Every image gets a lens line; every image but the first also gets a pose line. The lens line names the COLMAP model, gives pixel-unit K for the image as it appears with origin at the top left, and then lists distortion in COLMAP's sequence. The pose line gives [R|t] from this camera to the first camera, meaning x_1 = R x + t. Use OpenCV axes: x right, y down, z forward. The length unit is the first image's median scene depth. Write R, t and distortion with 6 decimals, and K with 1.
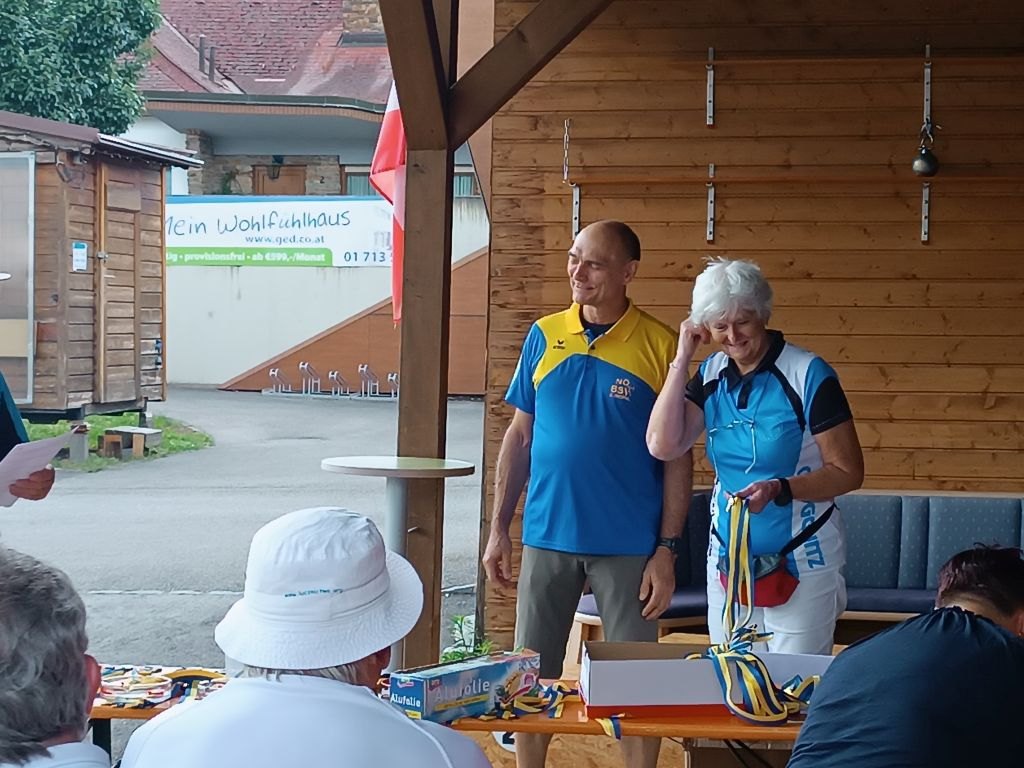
lens RADIAL K [[1484.4, 0, 512.0], [0, 1484.4, 384.0], [0, 0, 1]] dist [0.063404, -0.229037]
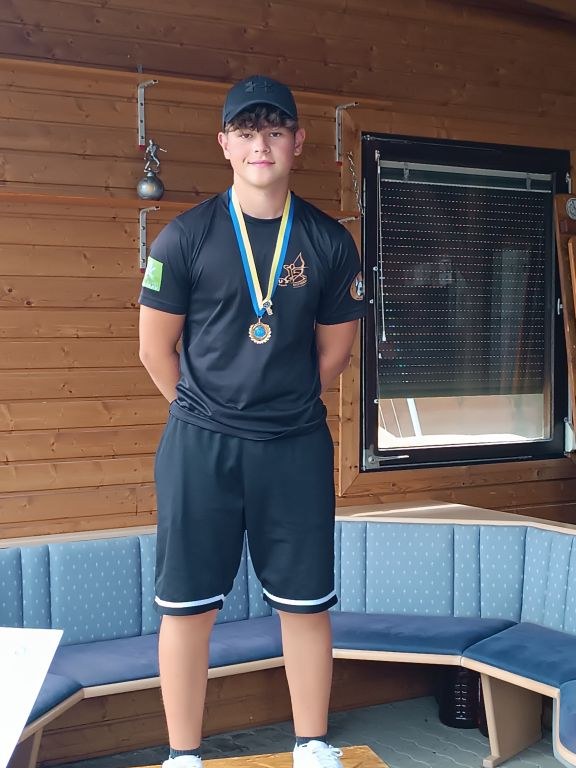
lens RADIAL K [[1291.4, 0, 288.0], [0, 1291.4, 384.0], [0, 0, 1]] dist [0.046770, -0.151267]
pose [[0.772642, -0.037668, 0.633723, -0.179496], [0.046183, 0.998928, 0.003069, -0.019248], [-0.633160, 0.026896, 0.773554, 0.291891]]
